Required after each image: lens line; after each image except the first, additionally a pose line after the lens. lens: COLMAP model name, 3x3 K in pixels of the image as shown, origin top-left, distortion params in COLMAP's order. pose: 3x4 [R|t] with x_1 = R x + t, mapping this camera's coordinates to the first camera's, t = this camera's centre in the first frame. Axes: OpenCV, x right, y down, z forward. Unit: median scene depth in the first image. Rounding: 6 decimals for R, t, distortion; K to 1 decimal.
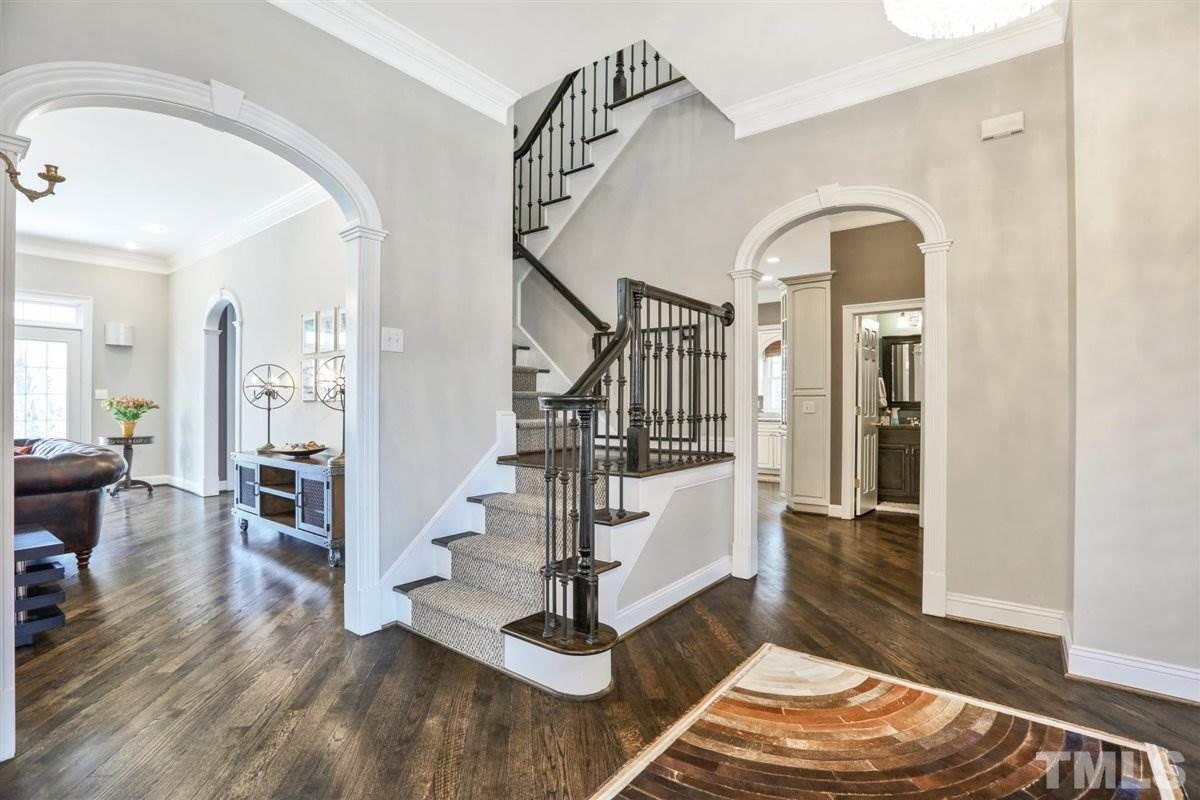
lens RADIAL K [[563.6, 0, 600.0], [0, 563.6, 400.0], [0, 0, 1]] dist [-0.040925, 0.000384]
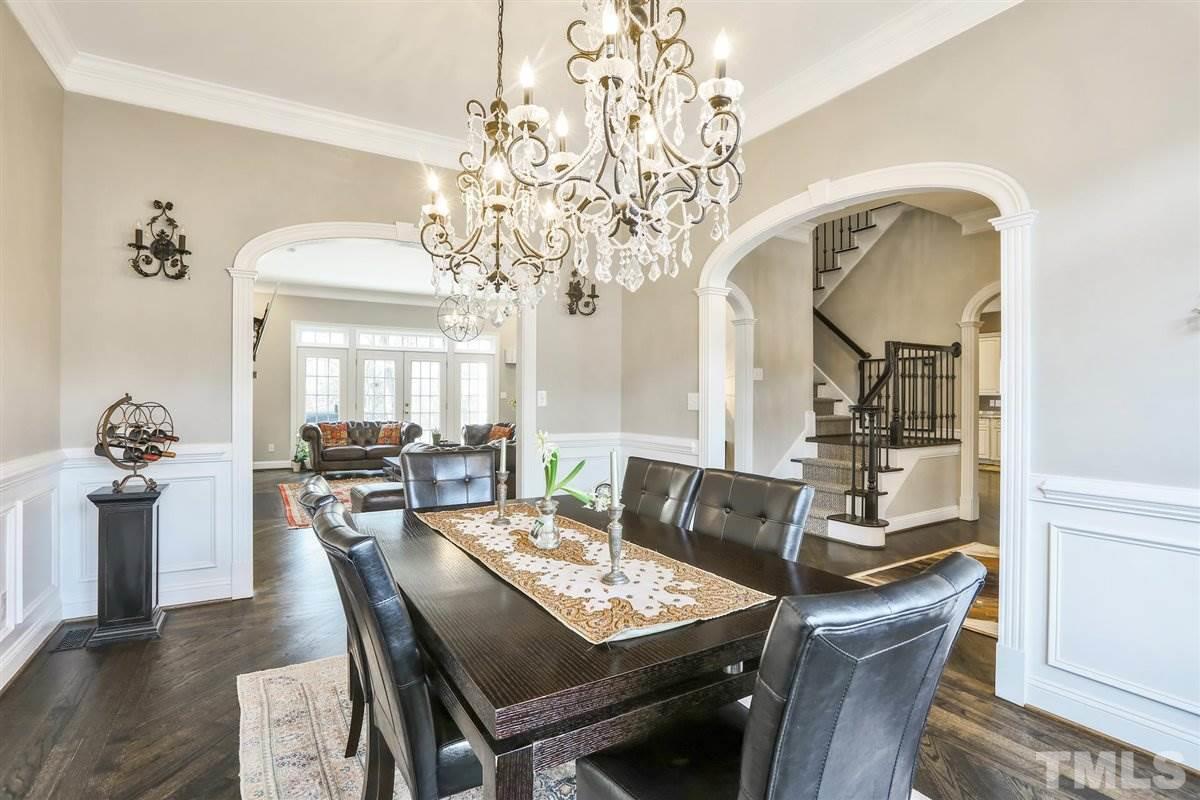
lens RADIAL K [[577.0, 0, 600.2], [0, 577.0, 393.8], [0, 0, 1]] dist [-0.043419, -0.000037]
pose [[0.932026, 0.000792, -0.362389, -0.125054], [-0.000317, 0.999999, 0.001369, -0.034298], [0.362390, -0.001161, 0.932026, -0.838901]]
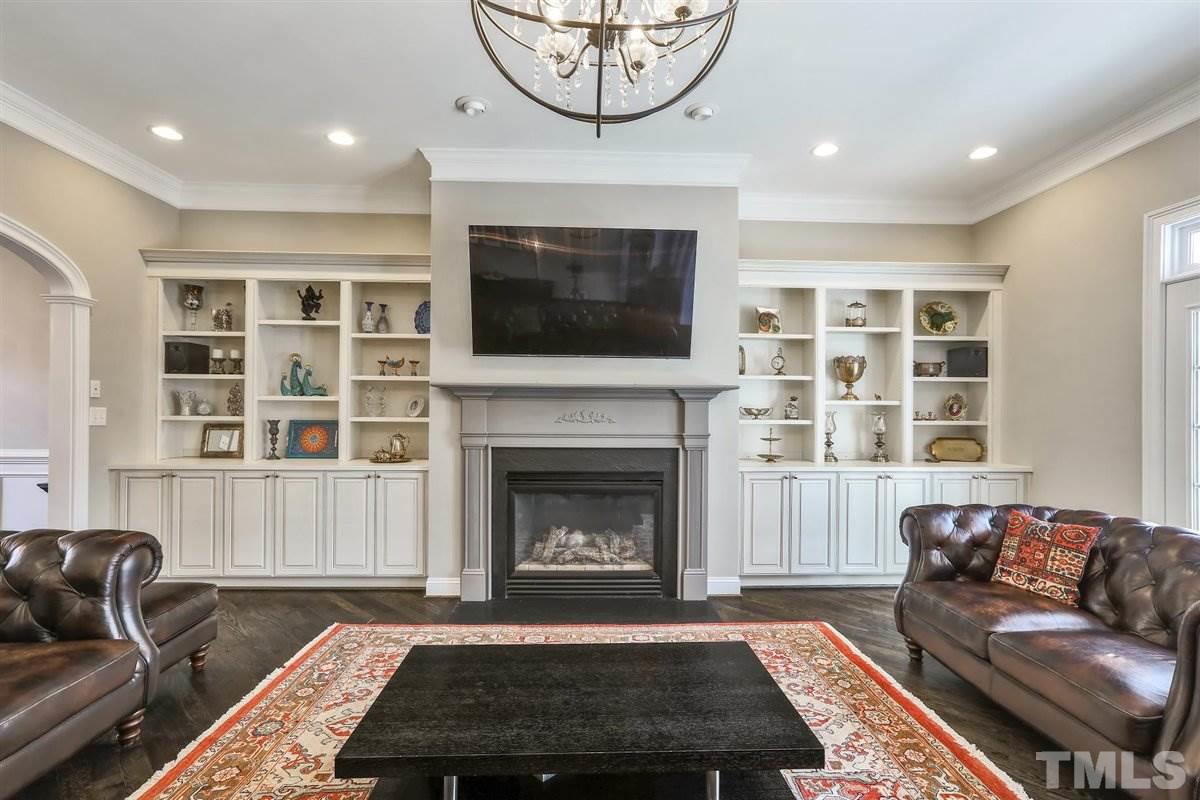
lens RADIAL K [[560.3, 0, 593.6], [0, 560.3, 406.2], [0, 0, 1]] dist [-0.037142, 0.034502]
pose [[-0.770002, -0.010315, -0.637958, -1.140943], [0.000198, 0.999865, -0.016406, -0.039919], [0.638042, -0.012760, -0.769896, 1.217006]]
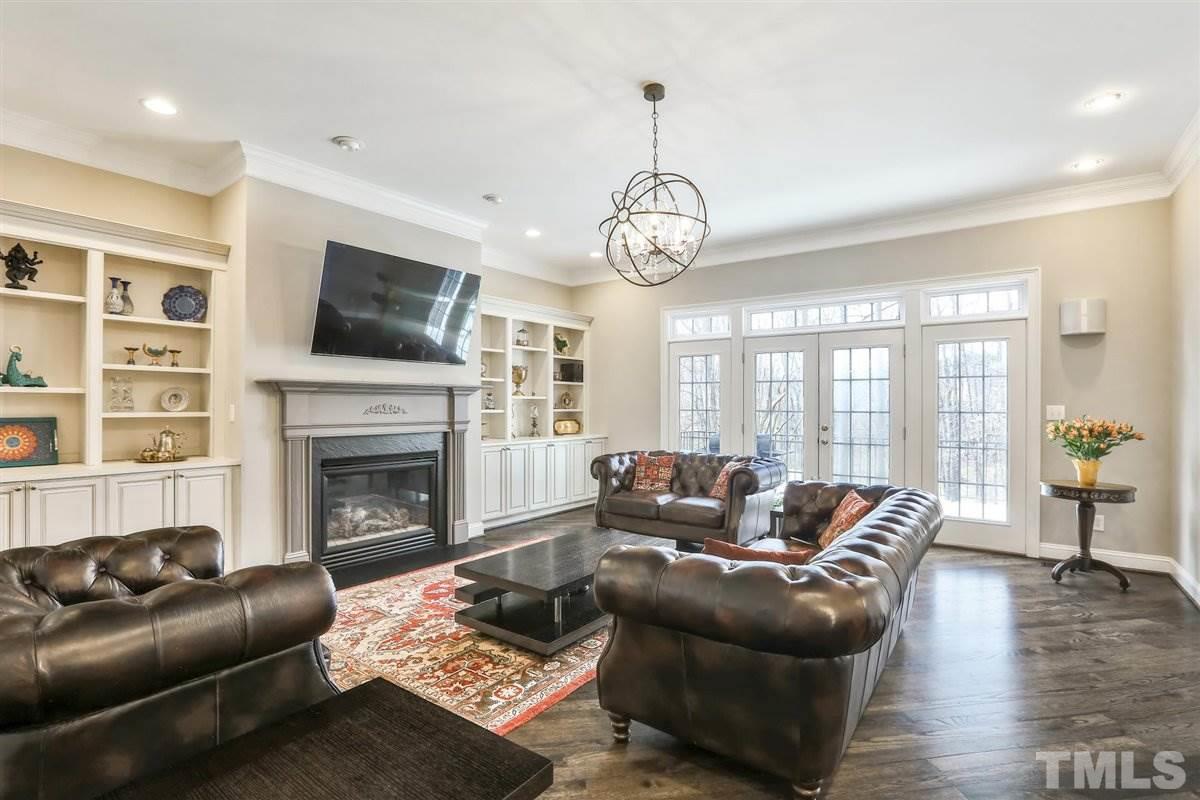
lens RADIAL K [[563.6, 0, 600.0], [0, 563.6, 400.0], [0, 0, 1]] dist [-0.040925, 0.000384]
pose [[0.008139, -0.005608, -0.999951, -0.509987], [0.005993, 0.999967, -0.005559, -0.047789], [0.999949, -0.005948, 0.008172, 0.866063]]
